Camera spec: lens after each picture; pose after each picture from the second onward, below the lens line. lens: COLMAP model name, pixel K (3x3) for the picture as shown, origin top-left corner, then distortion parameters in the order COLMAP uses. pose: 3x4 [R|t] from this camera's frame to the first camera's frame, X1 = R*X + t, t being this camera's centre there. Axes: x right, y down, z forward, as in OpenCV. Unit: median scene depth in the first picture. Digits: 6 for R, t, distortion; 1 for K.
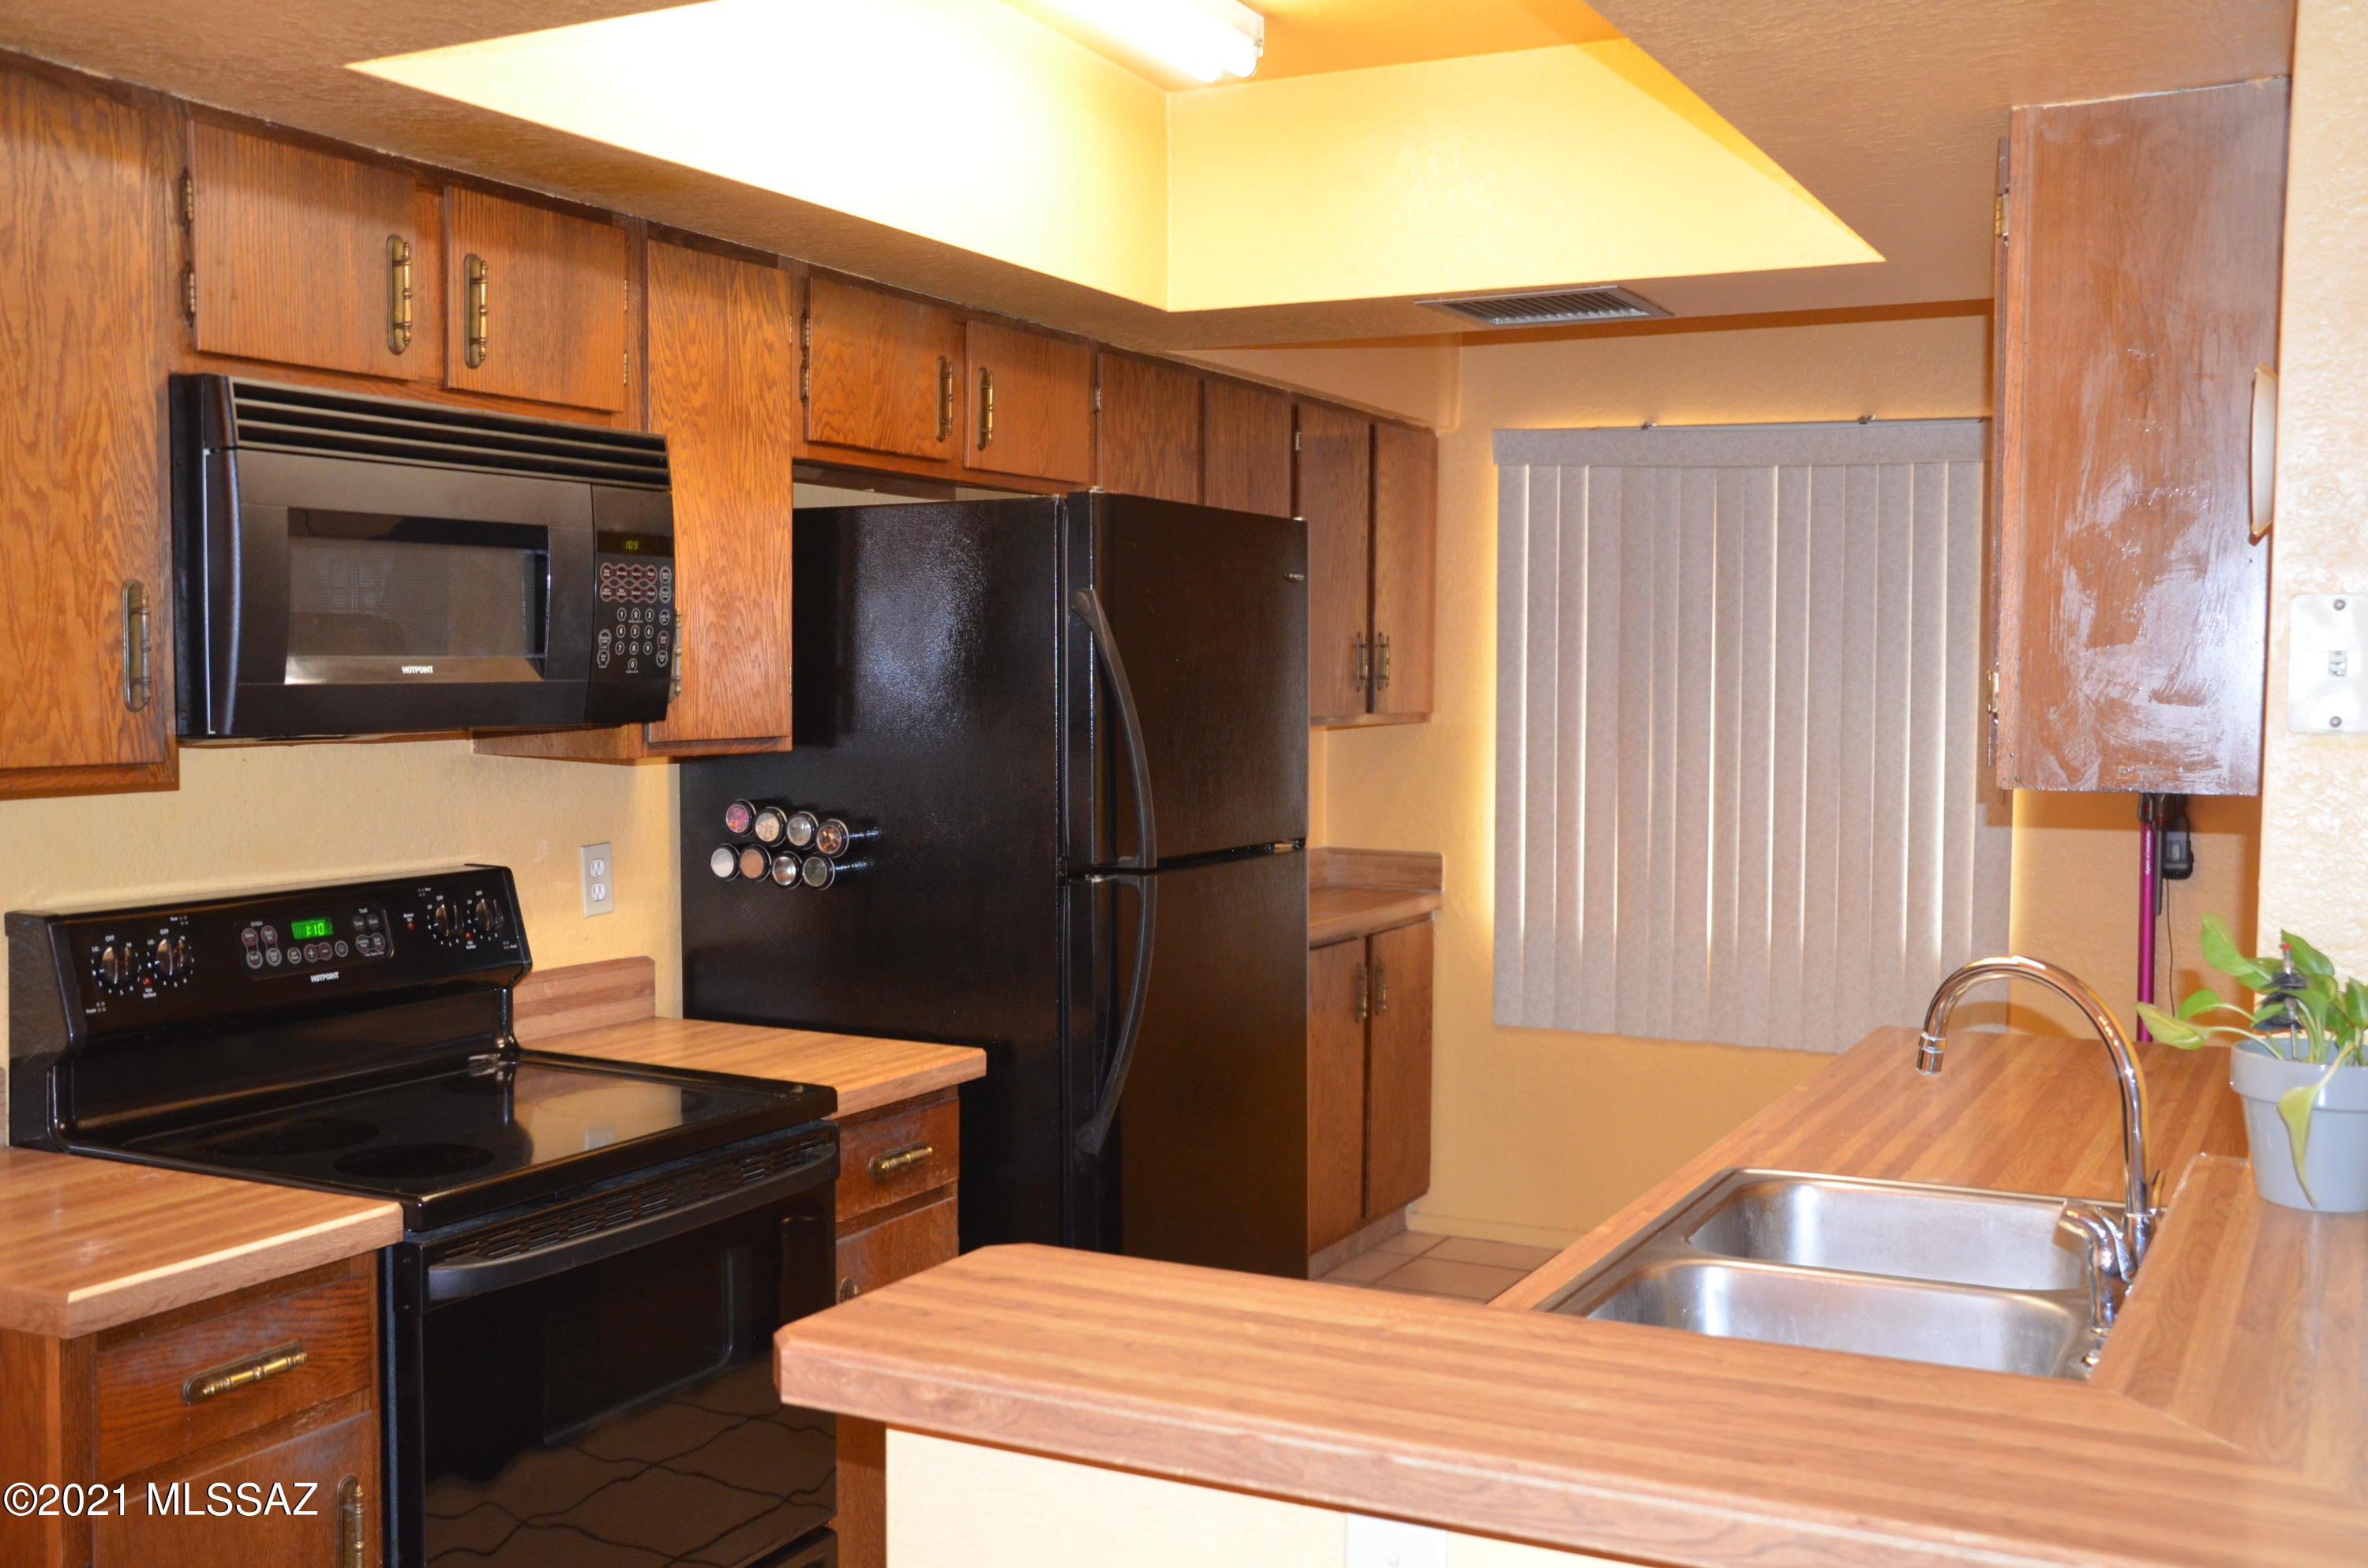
lens RADIAL K [[2320.5, 0, 1222.1], [0, 2320.5, 824.6], [0, 0, 1]] dist [-0.134391, 0.250805]
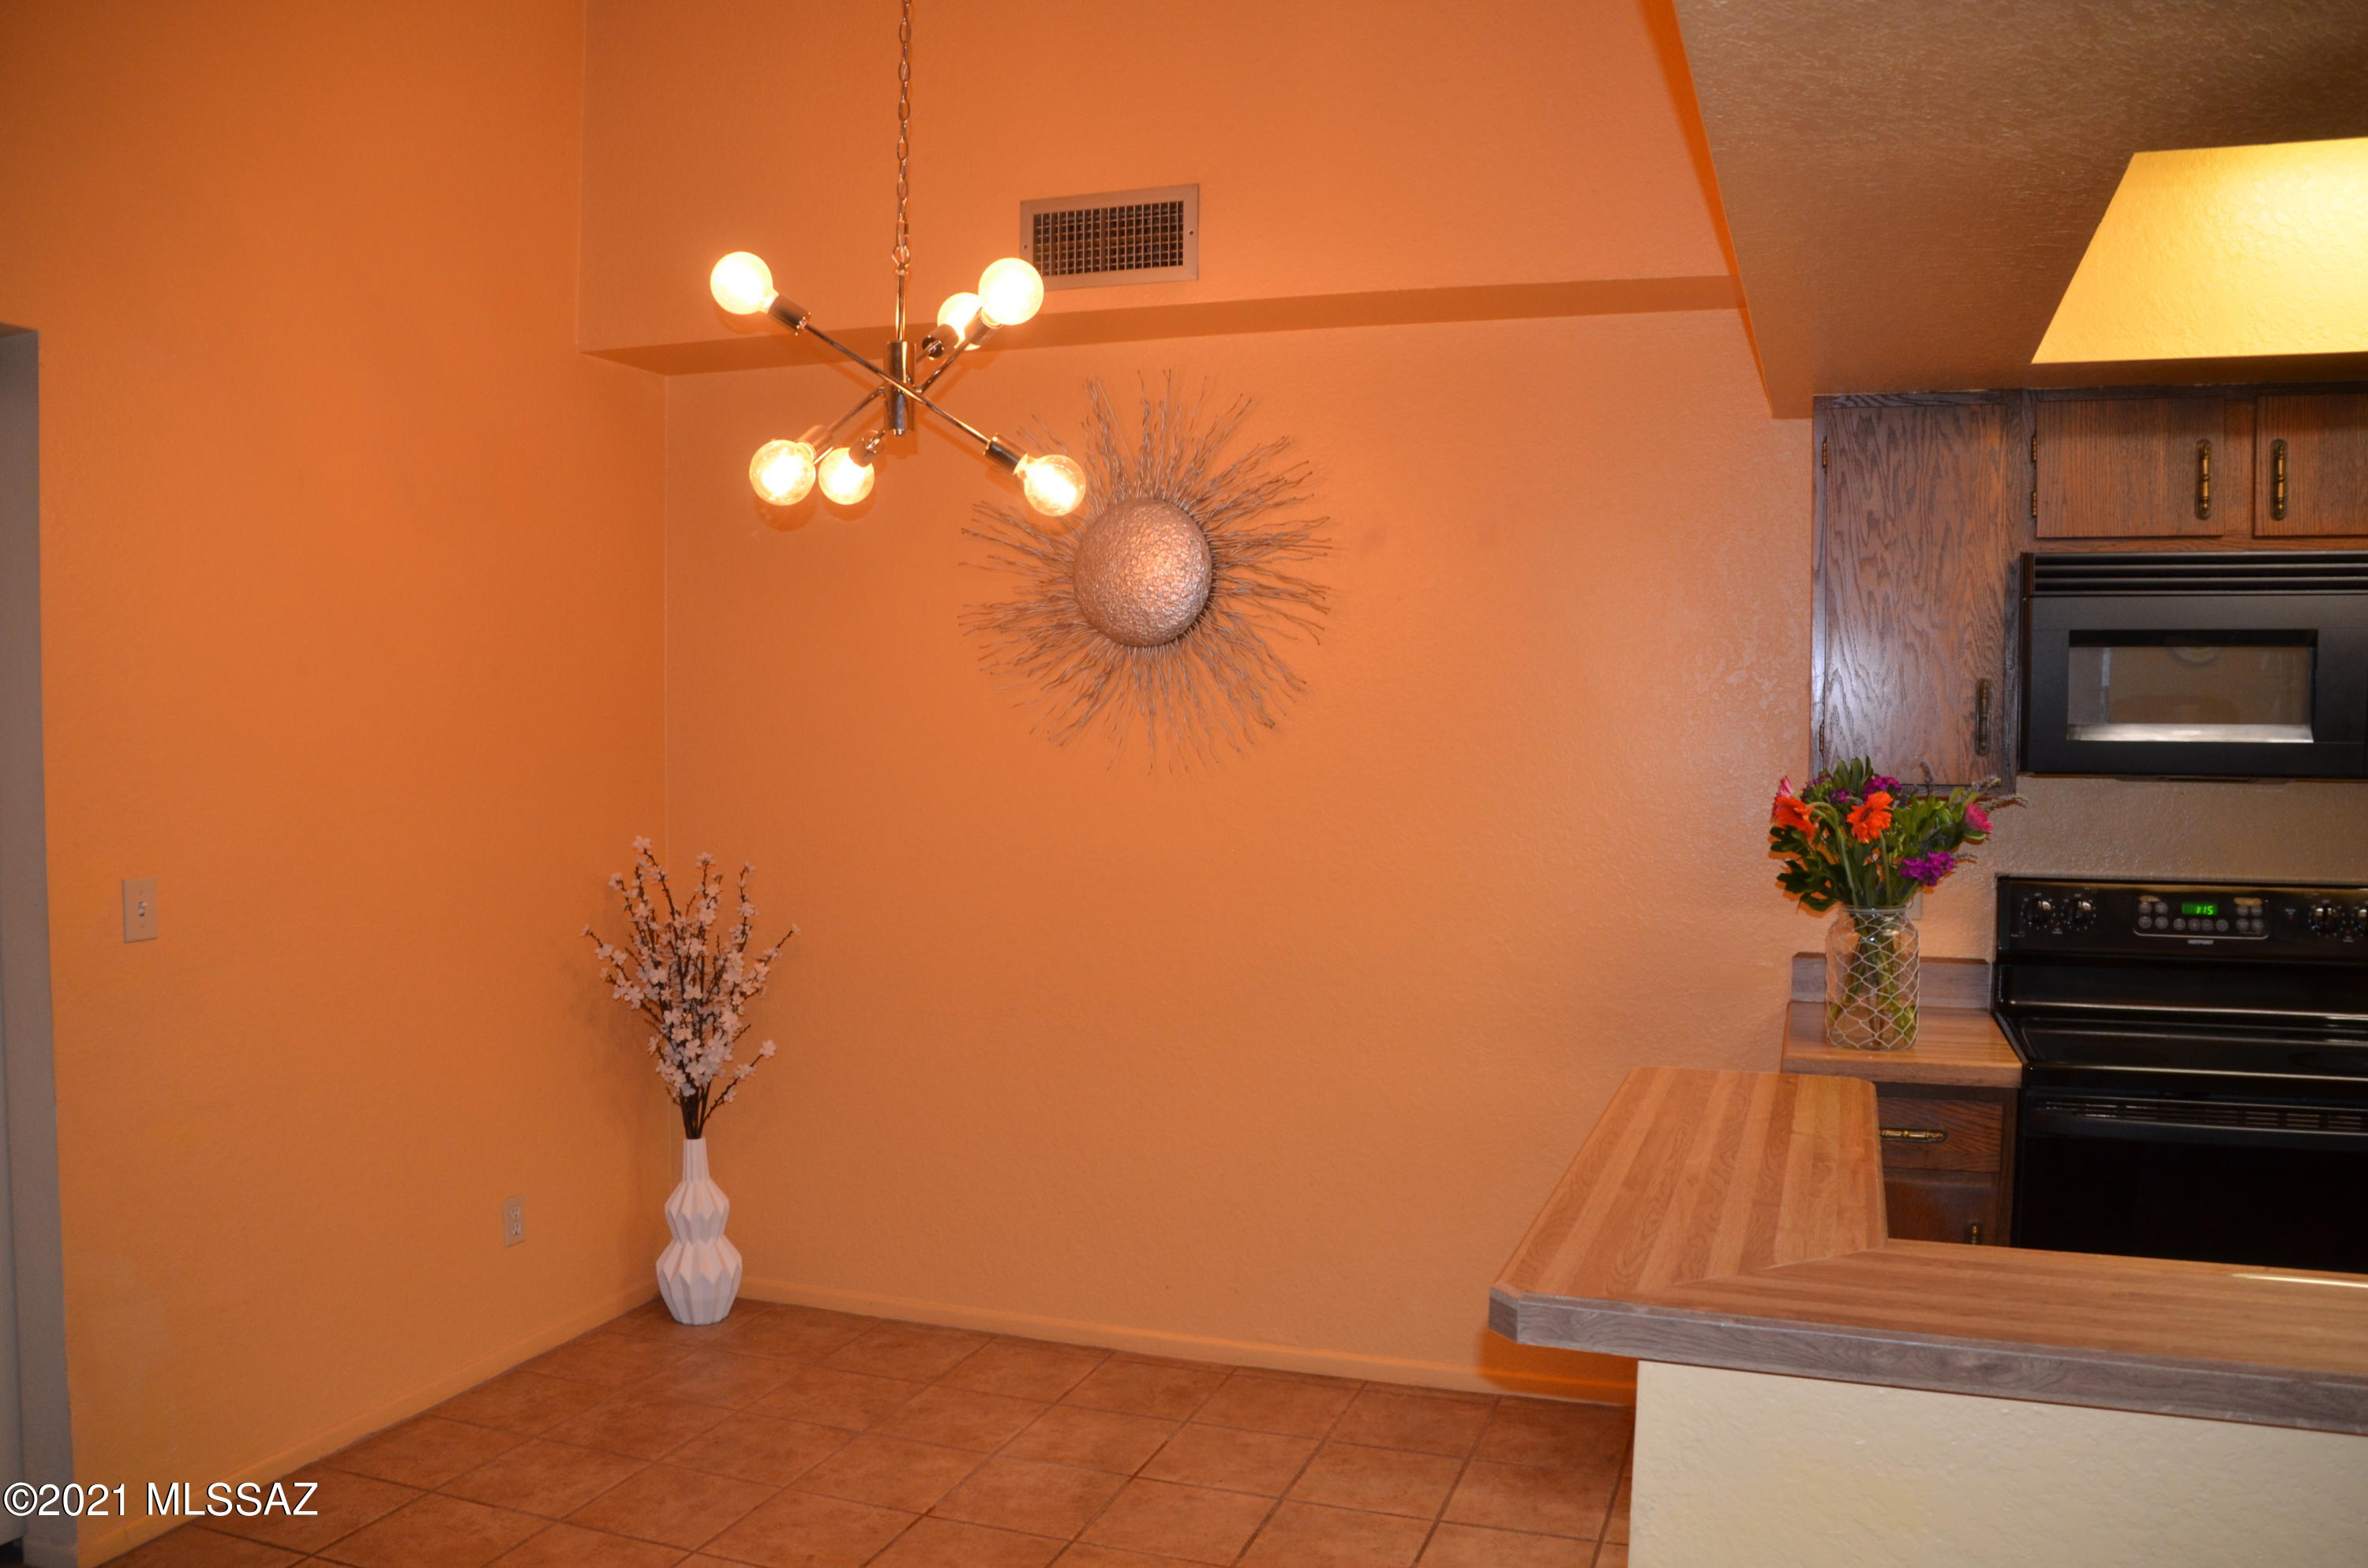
lens RADIAL K [[1861.8, 0, 1187.9], [0, 1861.8, 813.1], [0, 0, 1]] dist [-0.186236, 0.135167]
pose [[0.125029, 0.046161, -0.991079, 0.586847], [-0.071432, 0.996744, 0.037414, -0.010765], [0.989578, 0.066117, 0.127919, 0.182375]]
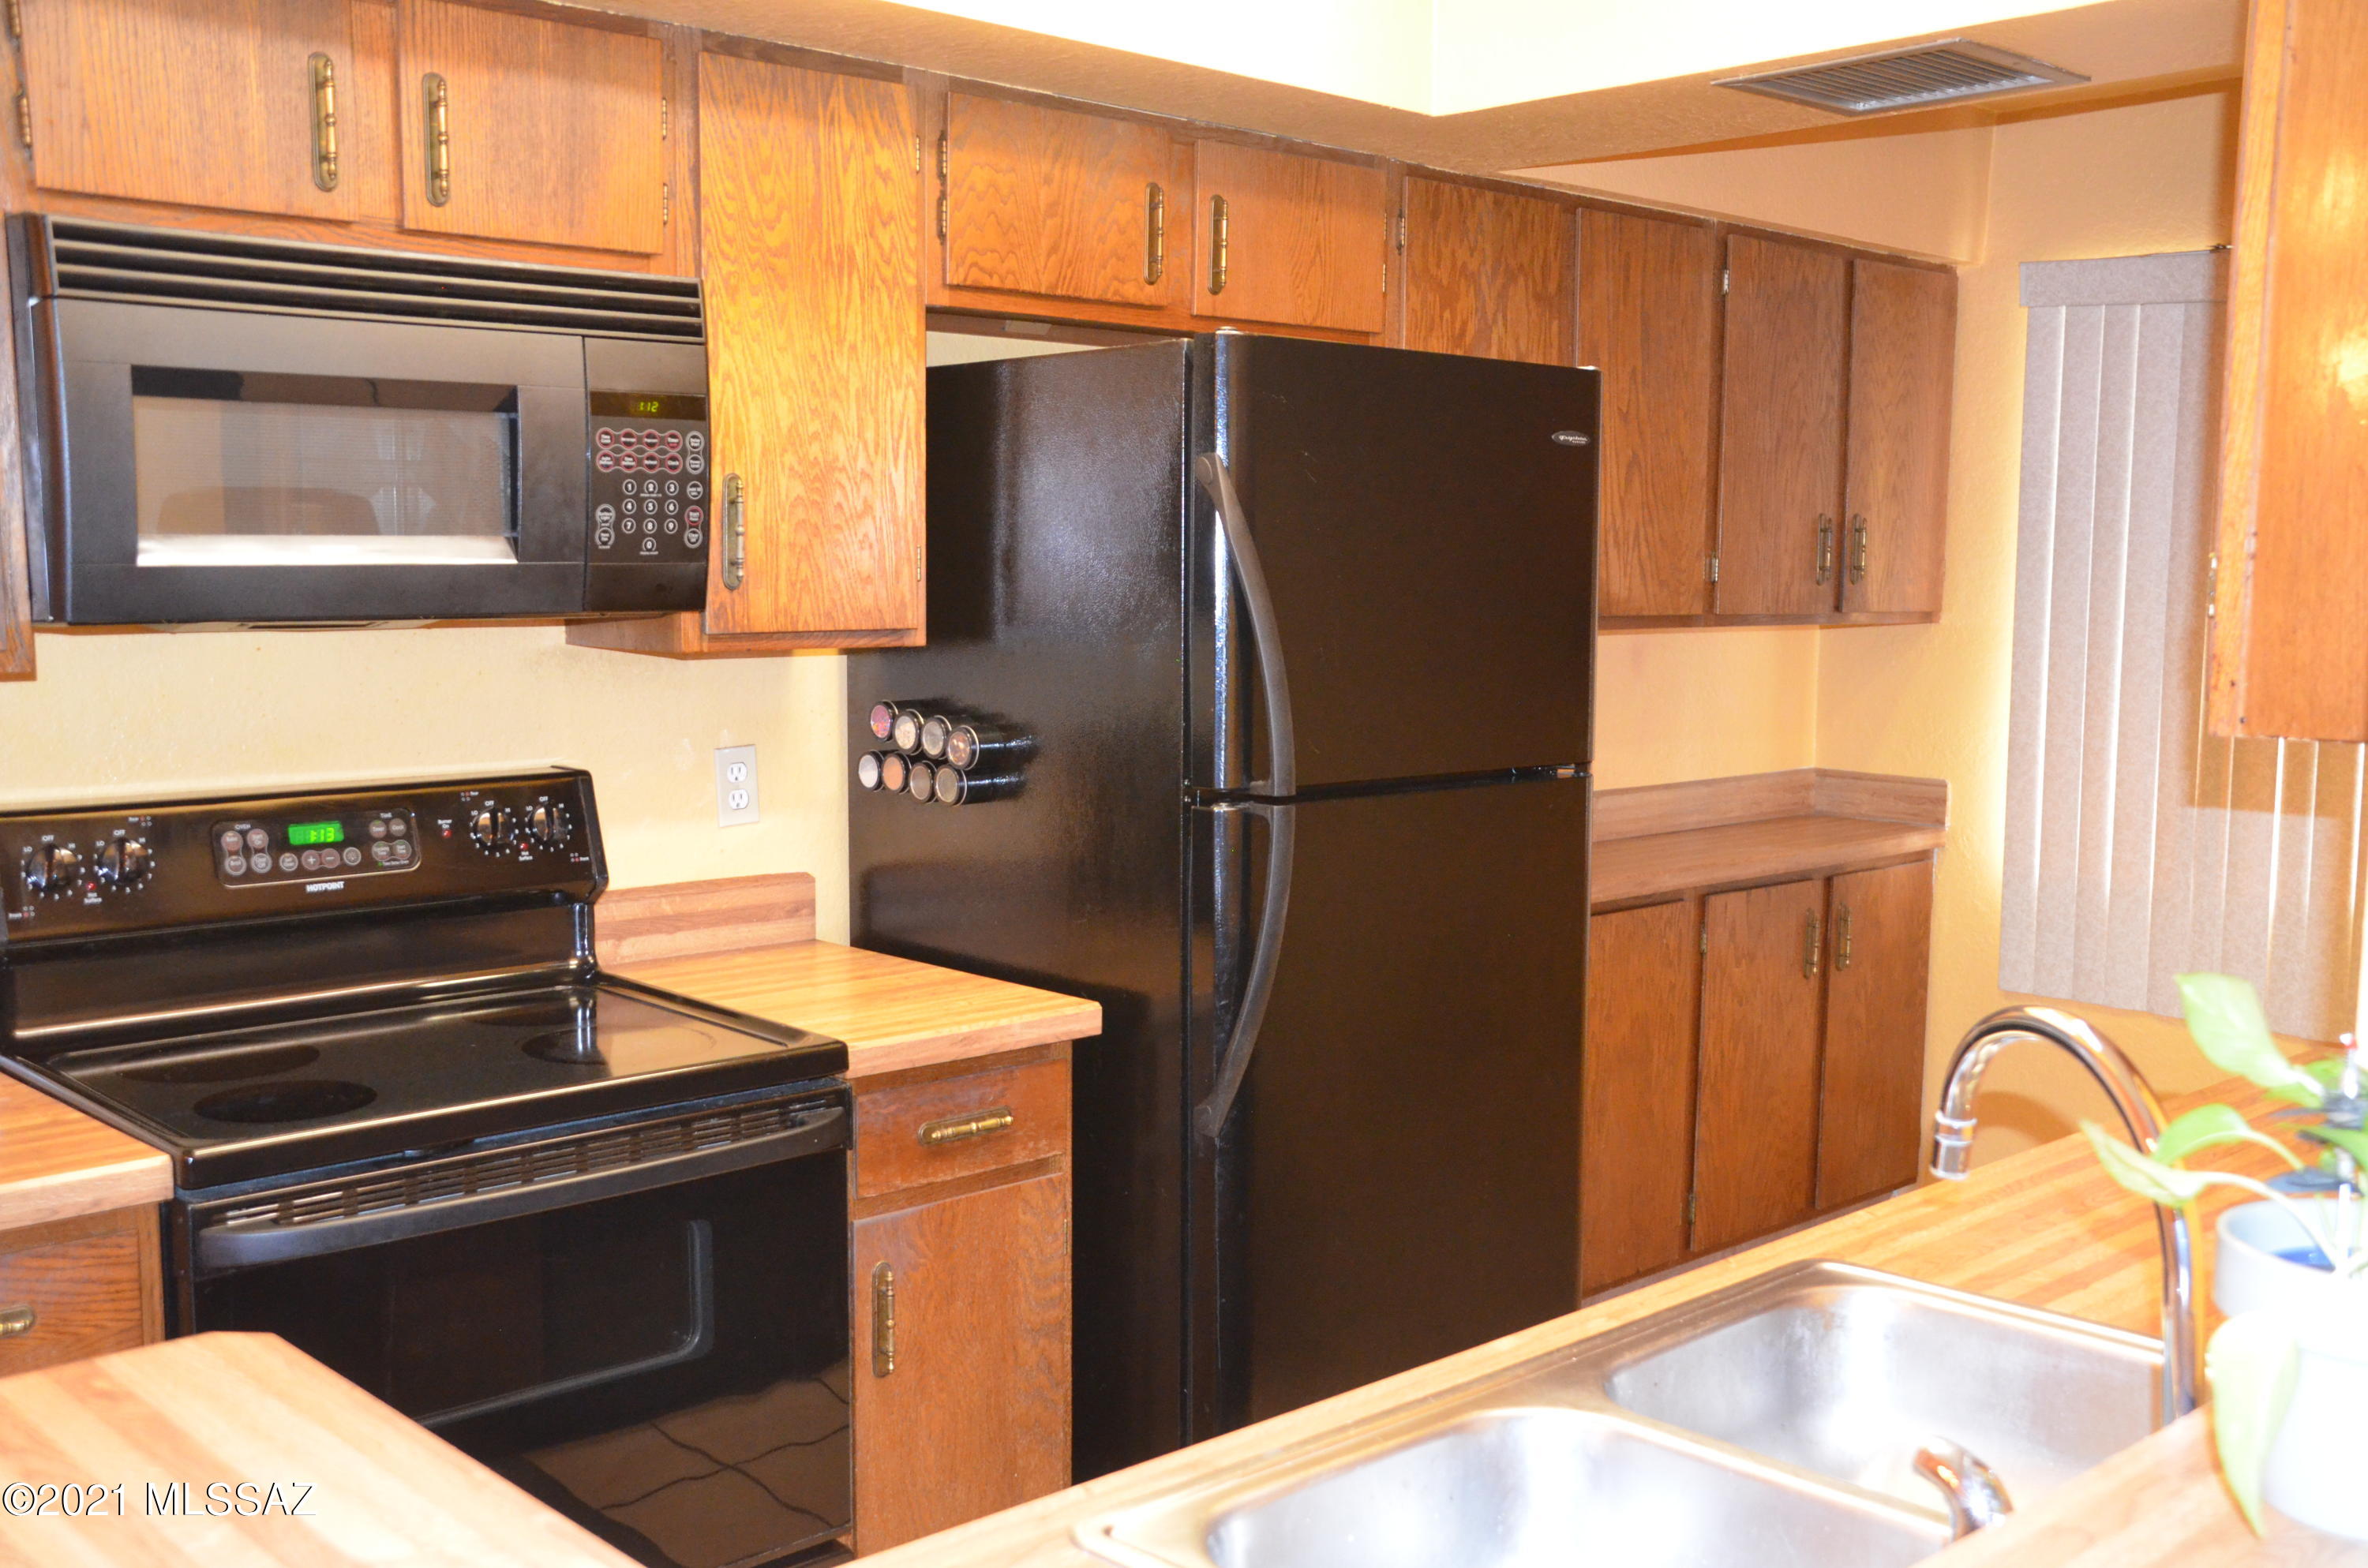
lens RADIAL K [[2338.6, 0, 1215.3], [0, 2338.6, 847.9], [0, 0, 1]] dist [-0.120773, 0.259144]
pose [[0.940172, 0.044268, -0.337811, 0.230848], [-0.025427, 0.997875, 0.059998, -0.012249], [0.339749, -0.047819, 0.939300, 0.223859]]
